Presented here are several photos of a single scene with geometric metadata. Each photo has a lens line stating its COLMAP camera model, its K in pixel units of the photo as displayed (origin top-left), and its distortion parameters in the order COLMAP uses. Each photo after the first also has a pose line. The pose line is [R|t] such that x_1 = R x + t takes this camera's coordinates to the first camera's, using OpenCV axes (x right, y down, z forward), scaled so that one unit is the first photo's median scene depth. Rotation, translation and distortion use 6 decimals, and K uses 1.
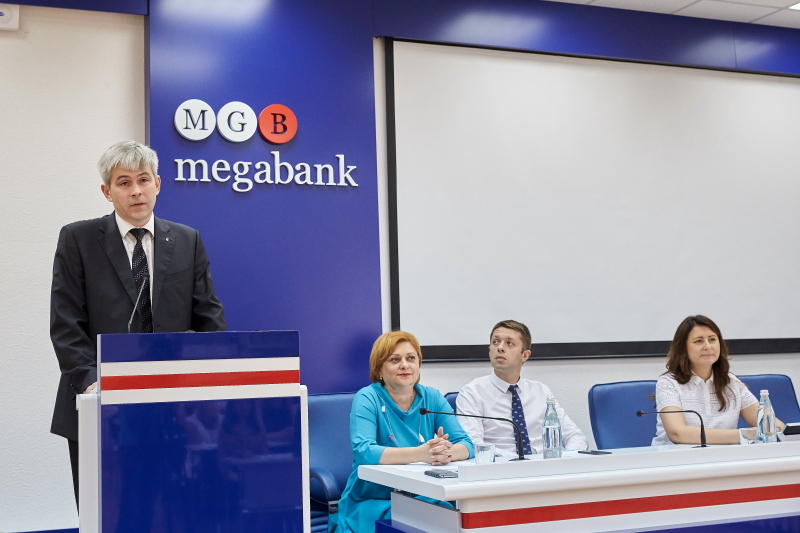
lens RADIAL K [[1091.3, 0, 373.3], [0, 1091.3, 246.8], [0, 0, 1]] dist [-0.032209, 0.000000]
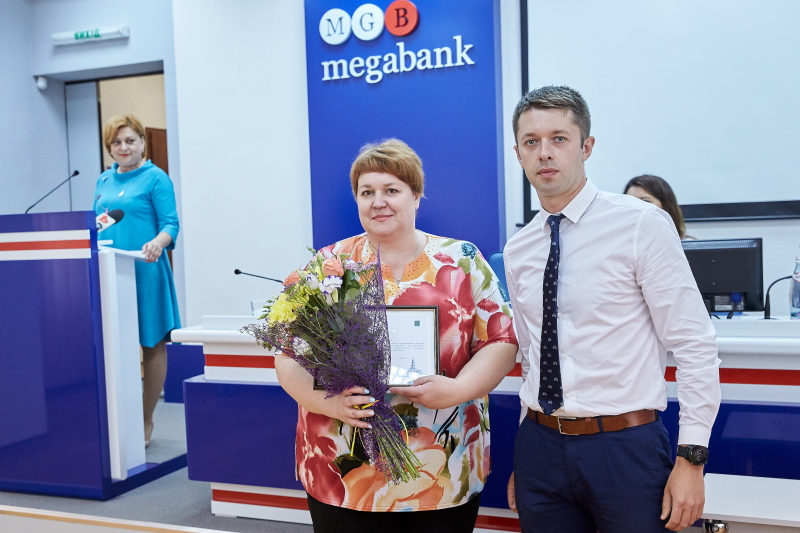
lens RADIAL K [[952.0, 0, 380.8], [0, 952.0, 292.4], [0, 0, 1]] dist [0.013100, 0.000000]
pose [[0.705743, 0.048535, -0.706803, 0.623699], [0.085263, 0.984581, 0.152745, 0.016154], [0.703318, -0.168063, 0.690723, 0.254446]]
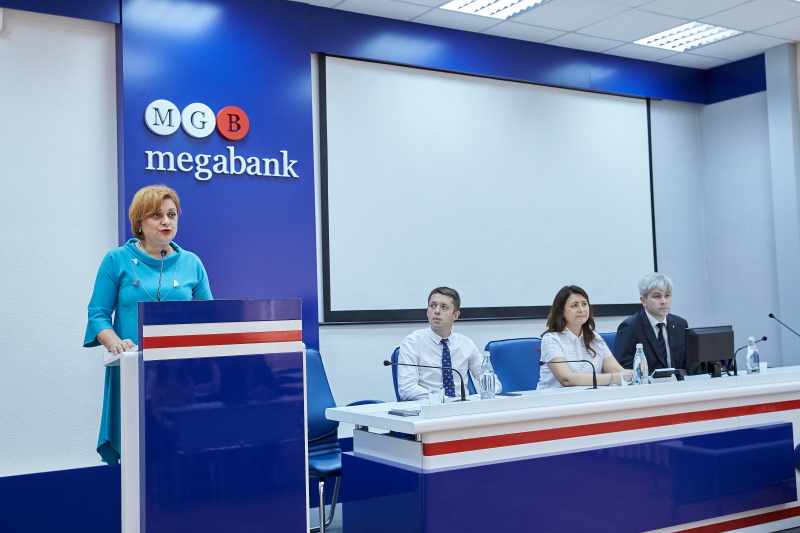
lens RADIAL K [[936.0, 0, 399.0], [0, 936.0, 249.6], [0, 0, 1]] dist [0.017270, 0.000000]
pose [[0.982821, 0.008108, 0.184385, -0.098029], [-0.012721, 0.999635, 0.023848, -0.002481], [-0.184125, -0.025784, 0.982565, -0.031522]]
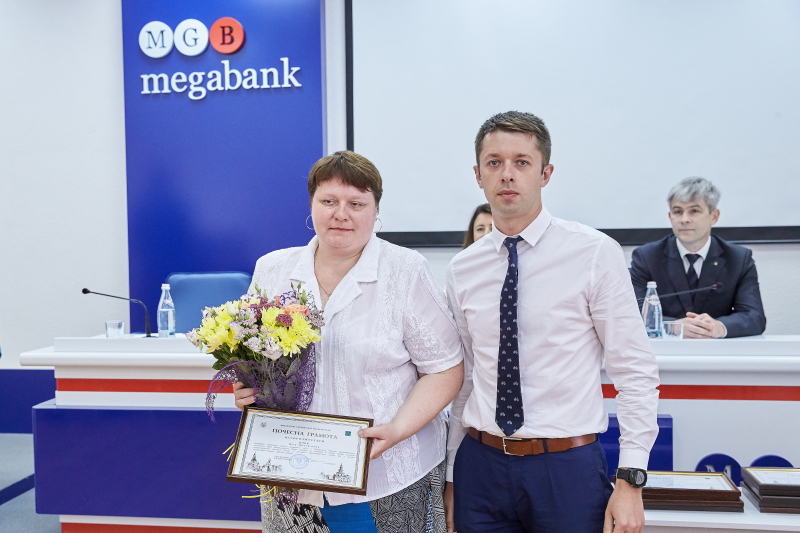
lens RADIAL K [[936.0, 0, 355.9], [0, 936.0, 287.6], [0, 0, 1]] dist [0.017270, 0.000000]
pose [[0.857746, 0.036925, -0.512747, 0.543181], [0.043150, 0.988726, 0.143385, 0.012158], [0.512260, -0.145113, 0.846482, 0.212356]]
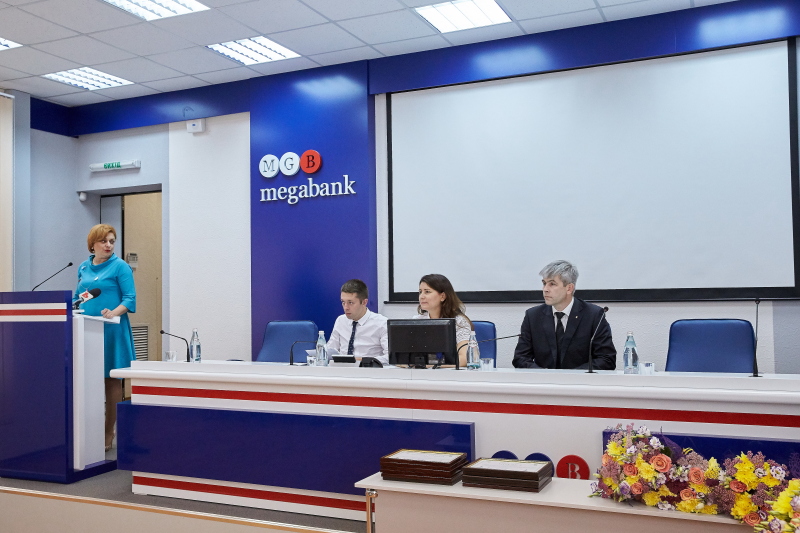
lens RADIAL K [[756.0, 0, 395.5], [0, 756.0, 262.3], [0, 0, 1]] dist [-0.002392, 0.000000]
pose [[0.695151, -0.015798, -0.718690, 0.859672], [0.067648, 0.996760, 0.043522, 0.001247], [0.715674, -0.078872, 0.693967, 0.271059]]
